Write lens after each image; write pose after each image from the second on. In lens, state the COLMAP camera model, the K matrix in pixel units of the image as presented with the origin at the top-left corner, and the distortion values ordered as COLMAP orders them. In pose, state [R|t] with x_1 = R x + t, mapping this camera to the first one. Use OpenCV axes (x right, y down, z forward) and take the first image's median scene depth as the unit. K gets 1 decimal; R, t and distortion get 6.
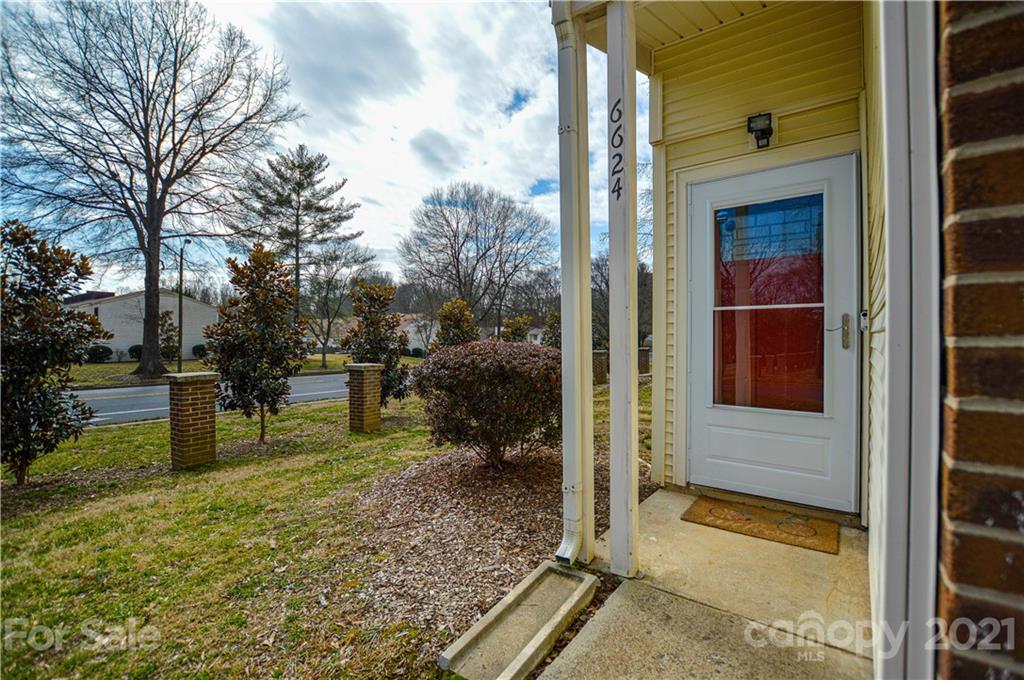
lens RADIAL K [[461.0, 0, 516.5], [0, 461.0, 338.7], [0, 0, 1]] dist [-0.029291, 0.002956]
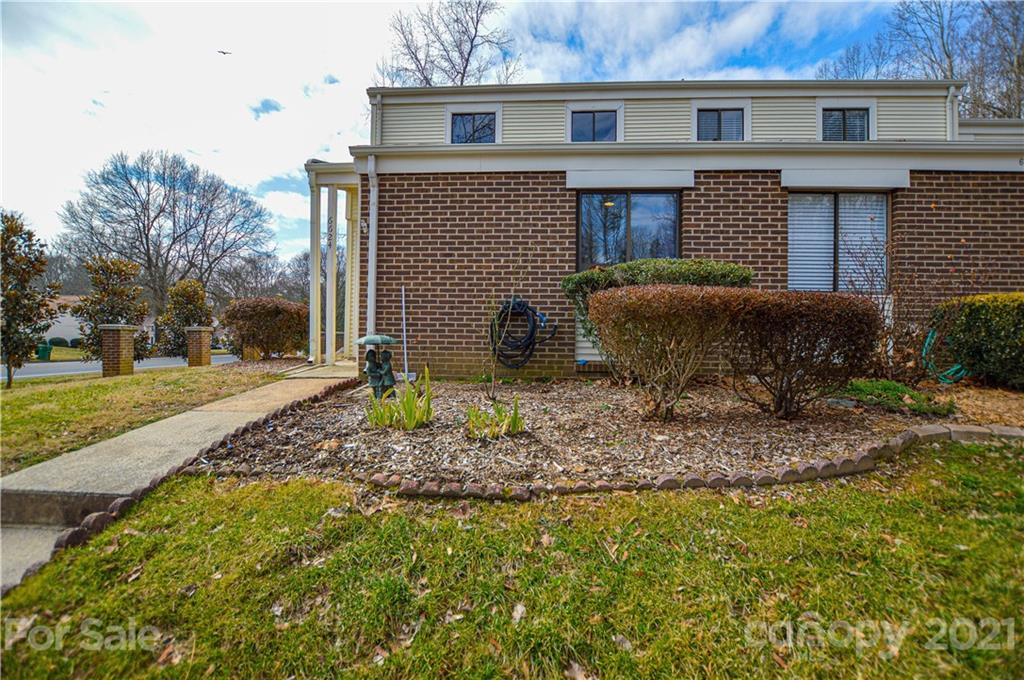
lens RADIAL K [[461.0, 0, 511.9], [0, 461.0, 336.2], [0, 0, 1]] dist [-0.029291, 0.002956]
pose [[0.834419, 0.016307, 0.550889, -0.024096], [-0.015087, 0.999863, -0.006744, 0.013496], [-0.550924, -0.002684, 0.834551, -0.095365]]
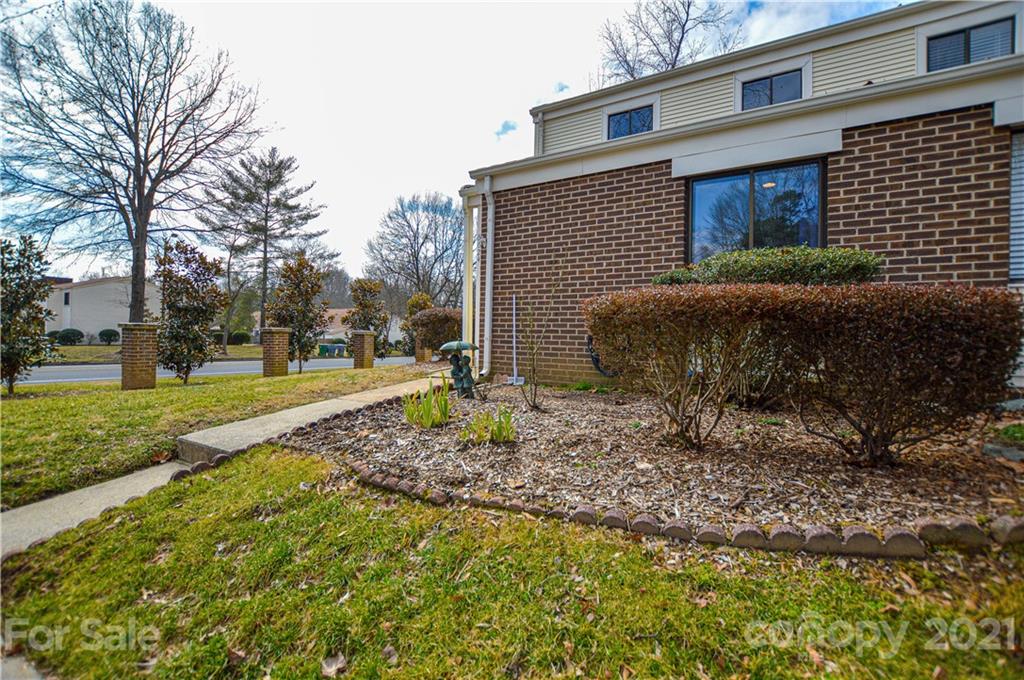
lens RADIAL K [[461.0, 0, 508.3], [0, 461.0, 335.9], [0, 0, 1]] dist [-0.029291, 0.002956]
pose [[0.996604, 0.023461, 0.078934, 0.005164], [-0.023079, 0.999717, -0.005749, 0.012273], [-0.079047, 0.003908, 0.996863, -0.105553]]
